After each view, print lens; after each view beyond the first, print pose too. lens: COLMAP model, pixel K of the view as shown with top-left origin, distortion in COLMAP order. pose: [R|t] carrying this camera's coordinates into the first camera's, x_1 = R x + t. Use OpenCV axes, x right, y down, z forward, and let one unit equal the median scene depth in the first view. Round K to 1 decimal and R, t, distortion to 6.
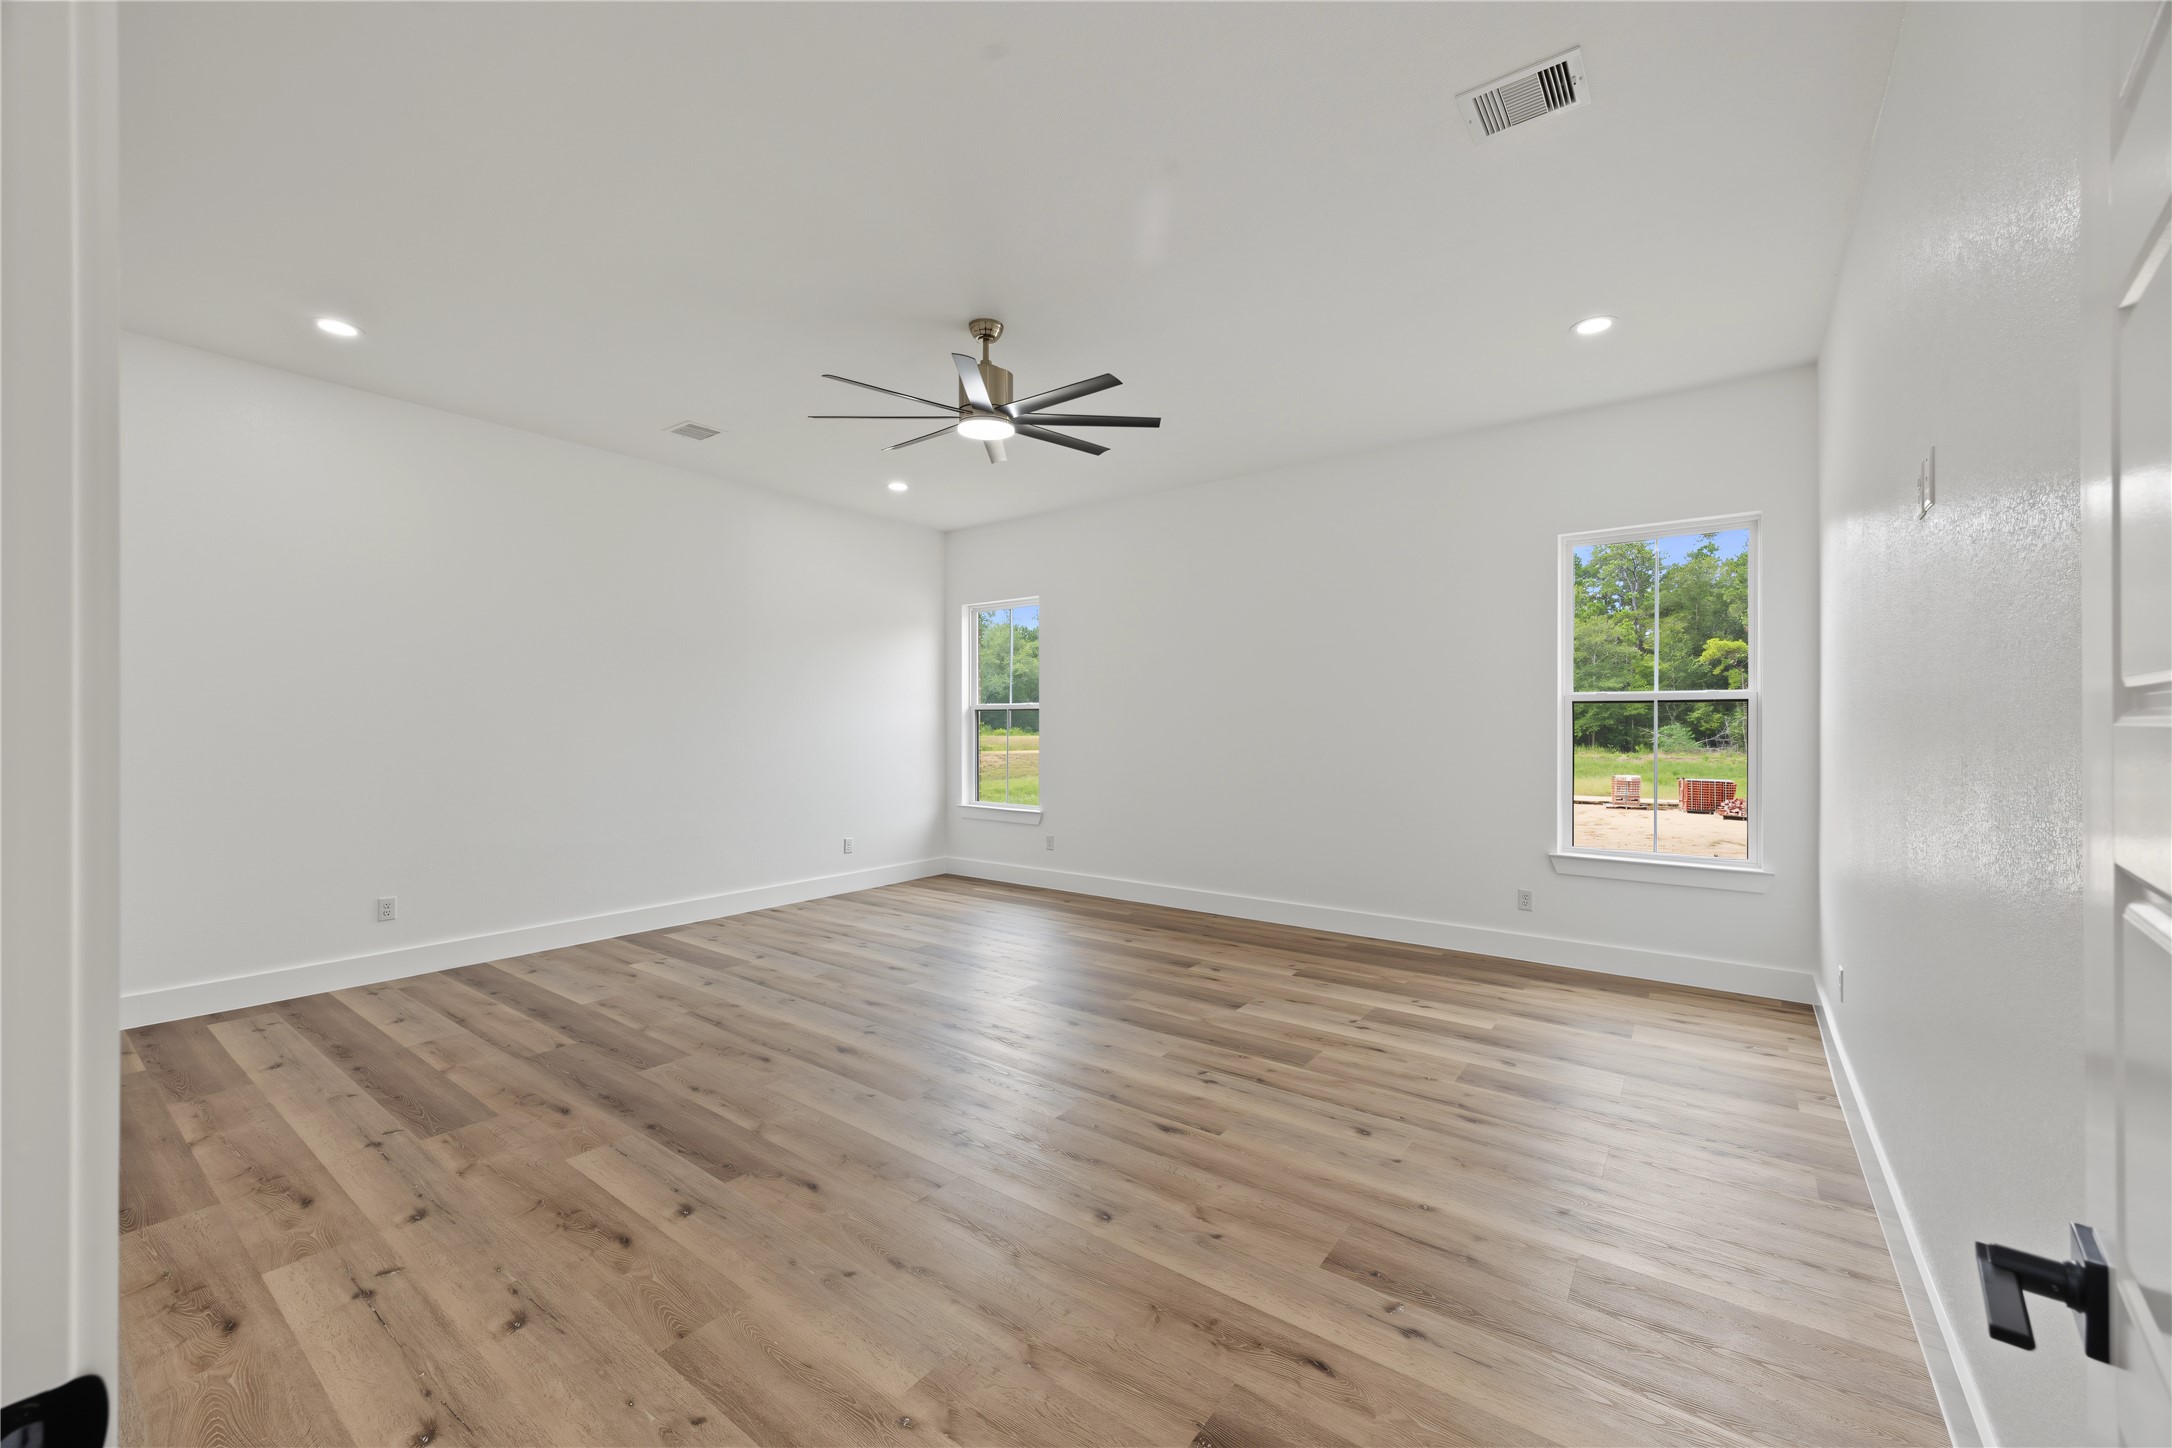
lens RADIAL K [[846.6, 0, 1089.1], [0, 846.6, 719.3], [0, 0, 1]] dist [0.000208, 0.000470]
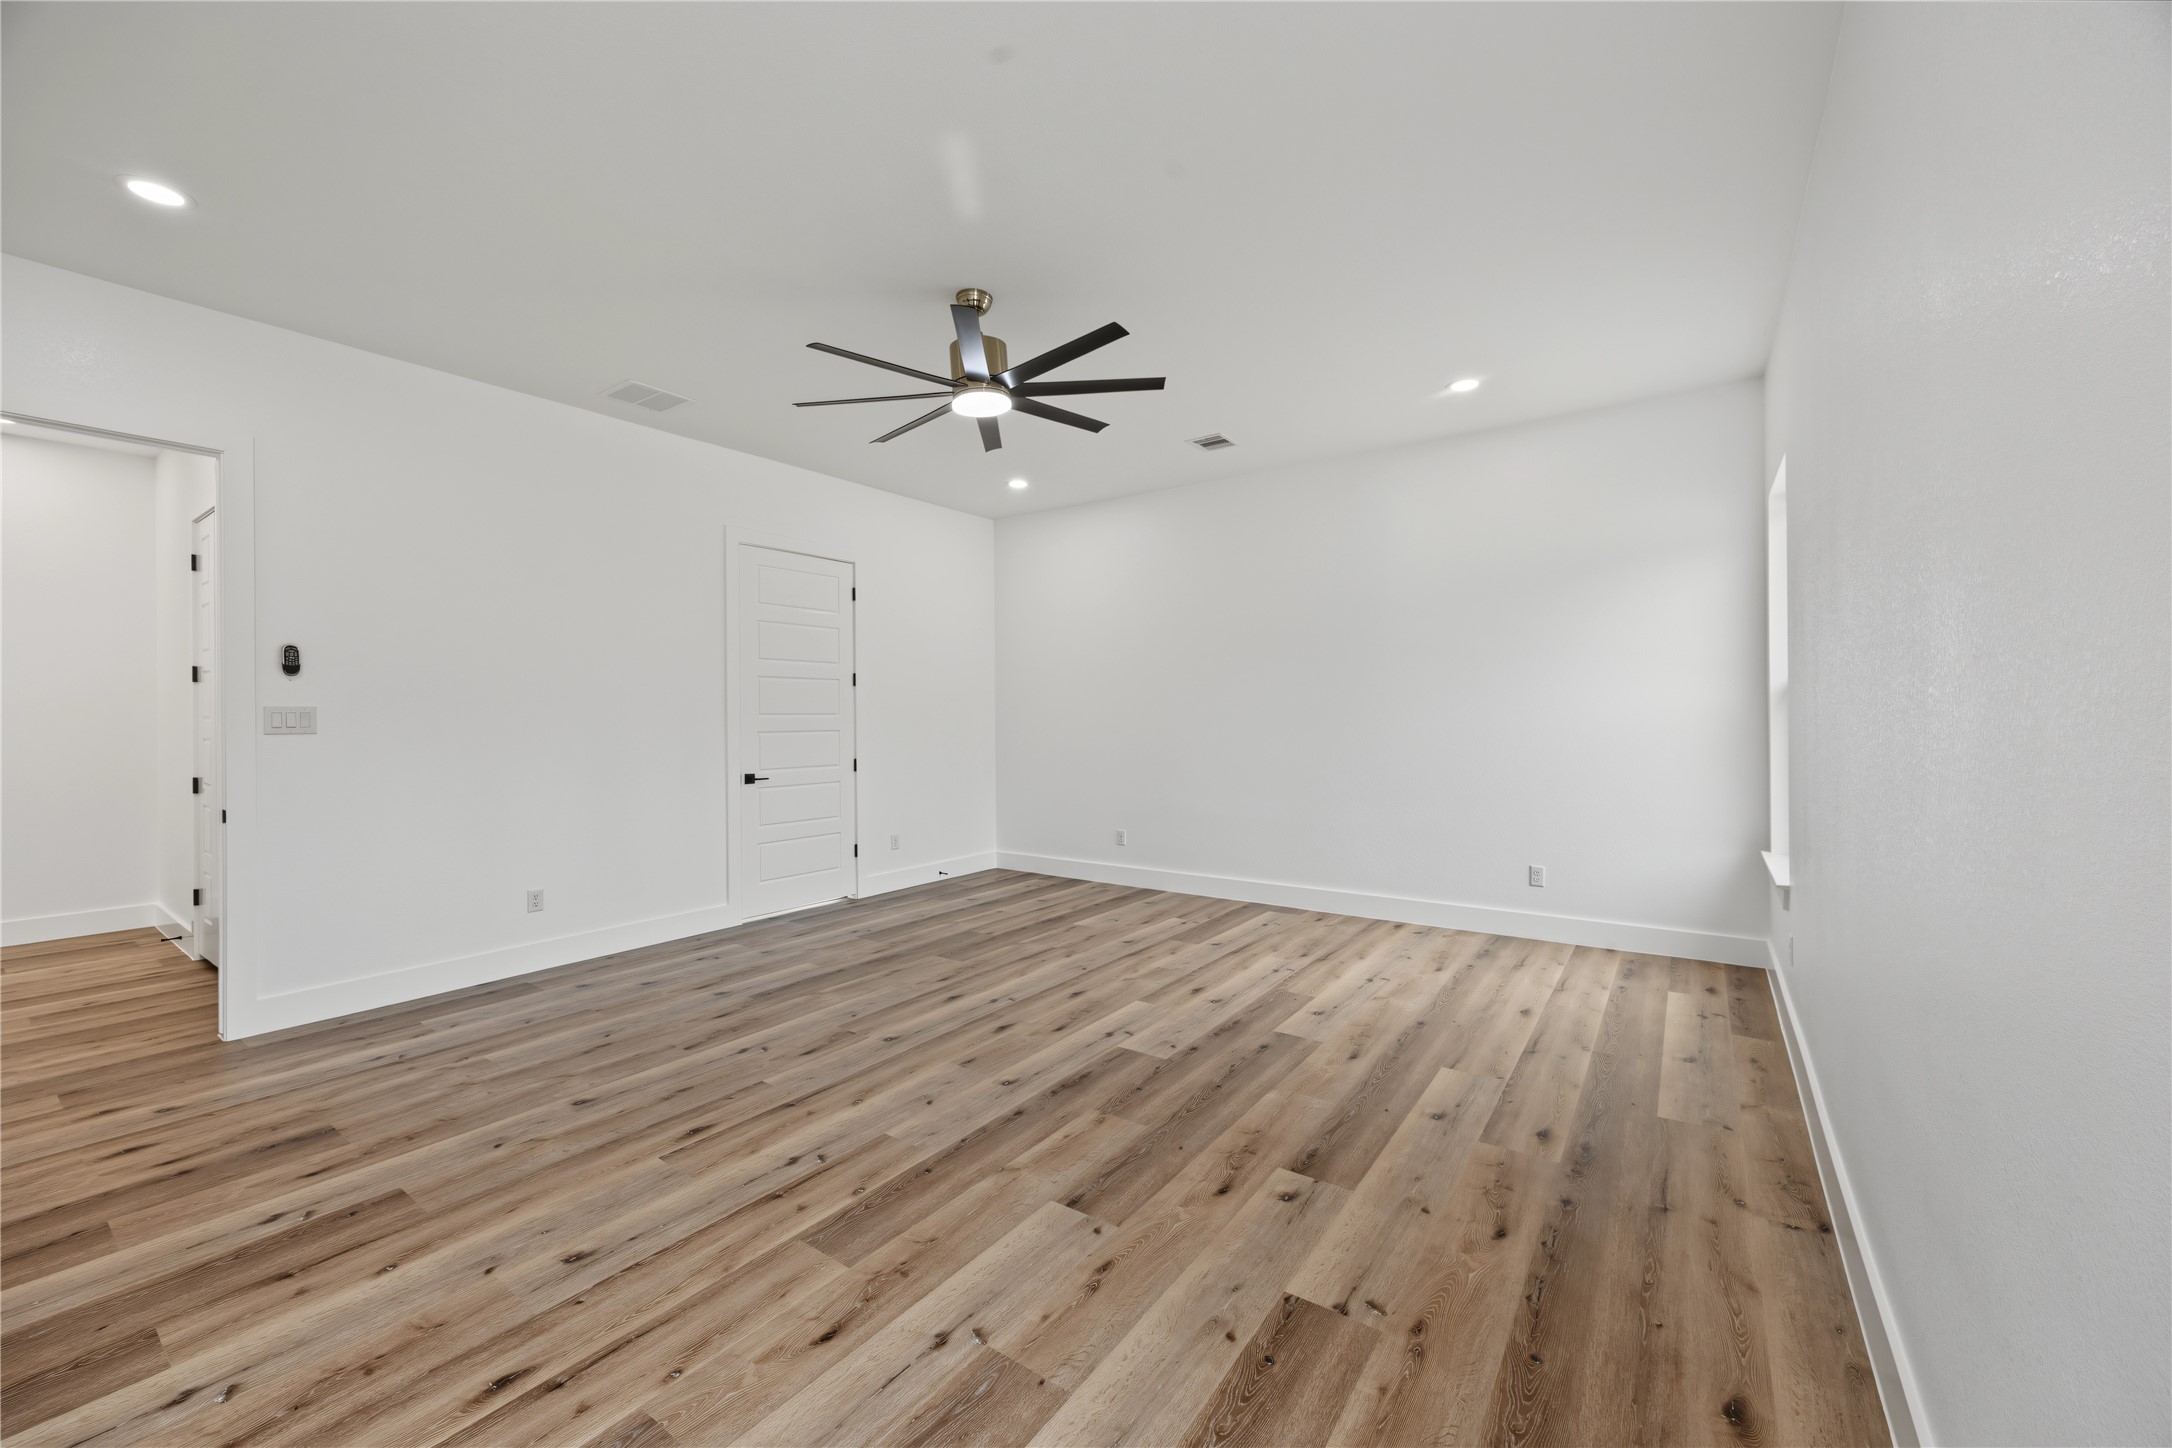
lens RADIAL K [[846.6, 0, 1079.7], [0, 846.6, 720.9], [0, 0, 1]] dist [0.000208, 0.000470]
pose [[0.008947, 0.000891, -0.999960, 0.902666], [0.017007, 0.999855, 0.001043, 0.013376], [0.999815, -0.017015, 0.008930, 1.210034]]
